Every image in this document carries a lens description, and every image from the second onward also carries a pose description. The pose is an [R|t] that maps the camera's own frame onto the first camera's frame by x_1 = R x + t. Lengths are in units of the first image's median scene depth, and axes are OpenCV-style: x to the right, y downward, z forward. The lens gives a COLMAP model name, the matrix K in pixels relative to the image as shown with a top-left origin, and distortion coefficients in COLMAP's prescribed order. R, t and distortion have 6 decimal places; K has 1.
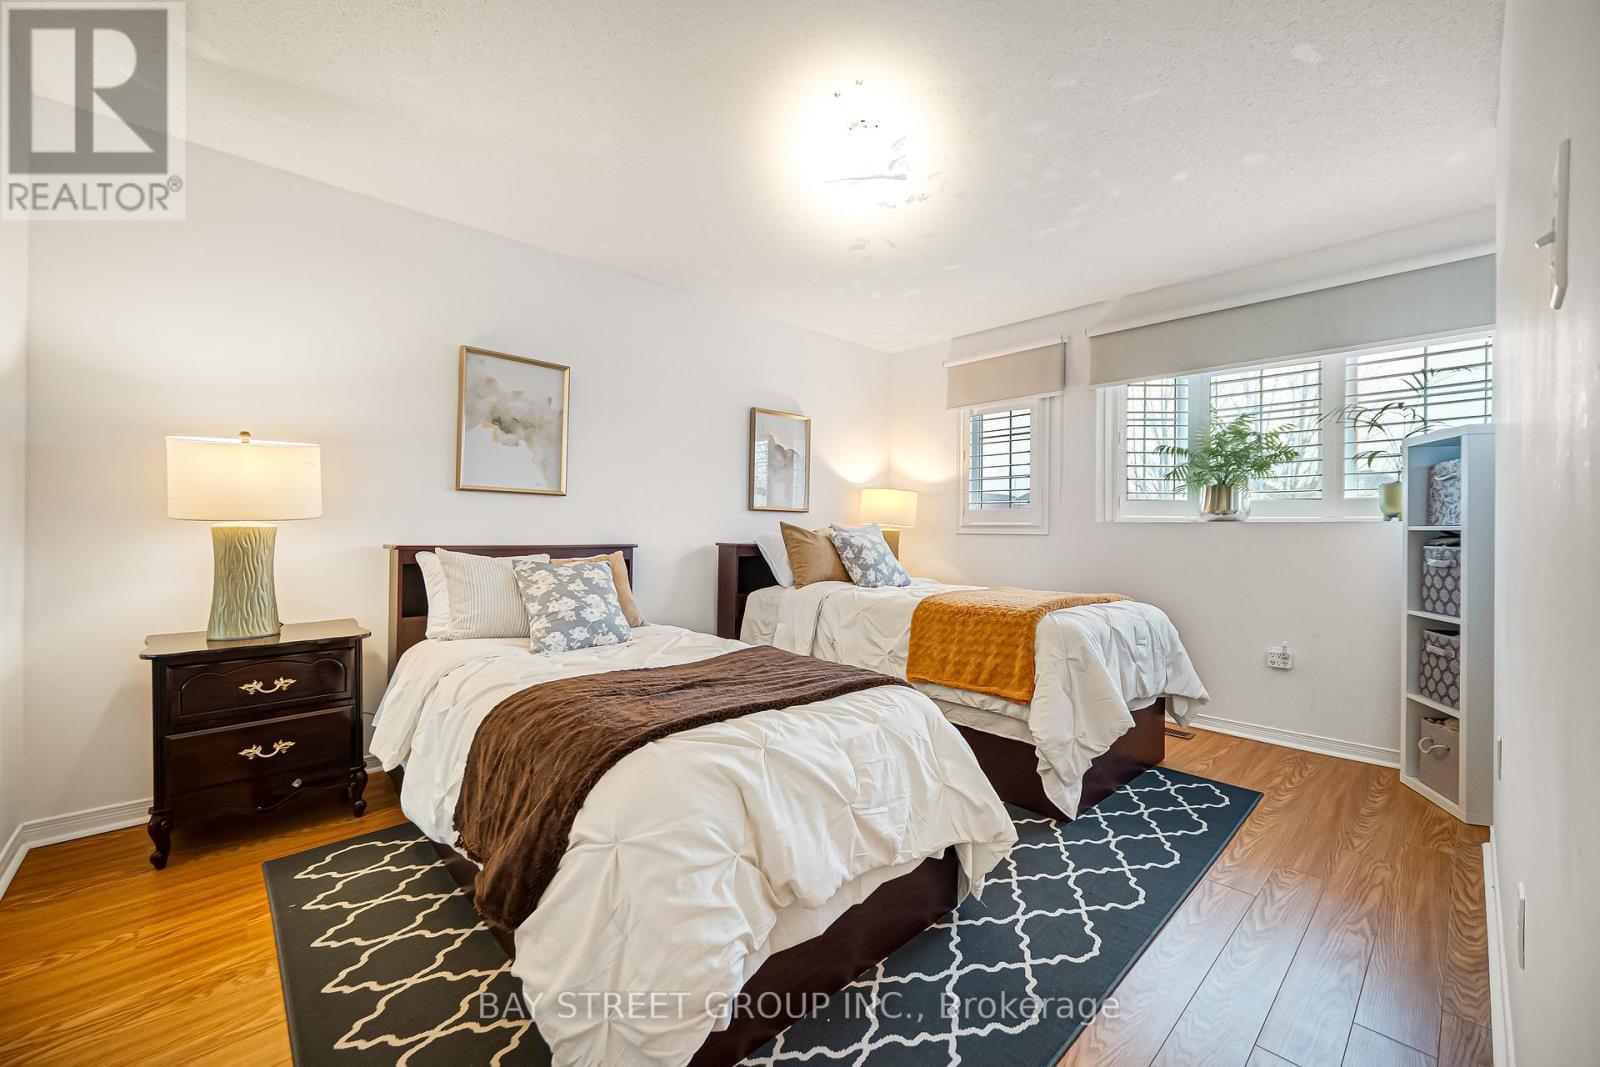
lens RADIAL K [[620.2, 0, 769.5], [0, 620.2, 527.3], [0, 0, 1]] dist [0.000139, 0.000038]
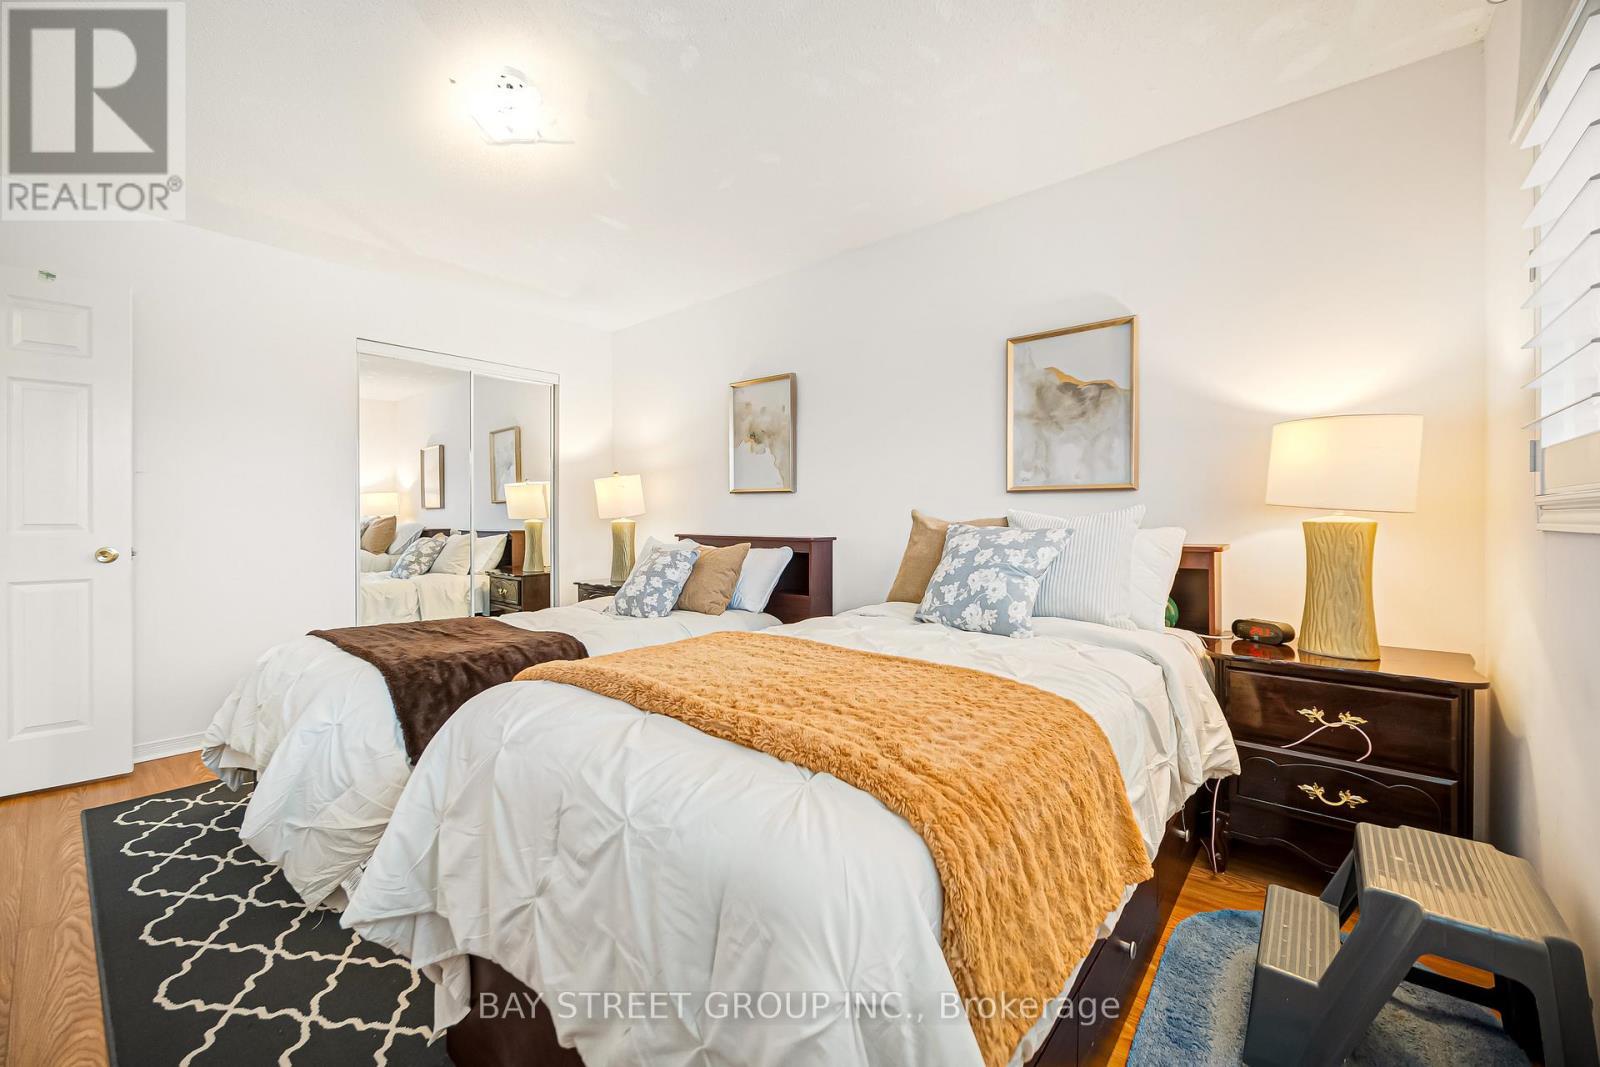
lens RADIAL K [[620.2, 0, 769.5], [0, 620.2, 527.3], [0, 0, 1]] dist [0.000139, 0.000038]
pose [[0.108963, 0.004913, -0.994034, 0.764525], [-0.000303, 0.999988, 0.004909, 0.003717], [0.994046, -0.000234, 0.108963, 0.876855]]
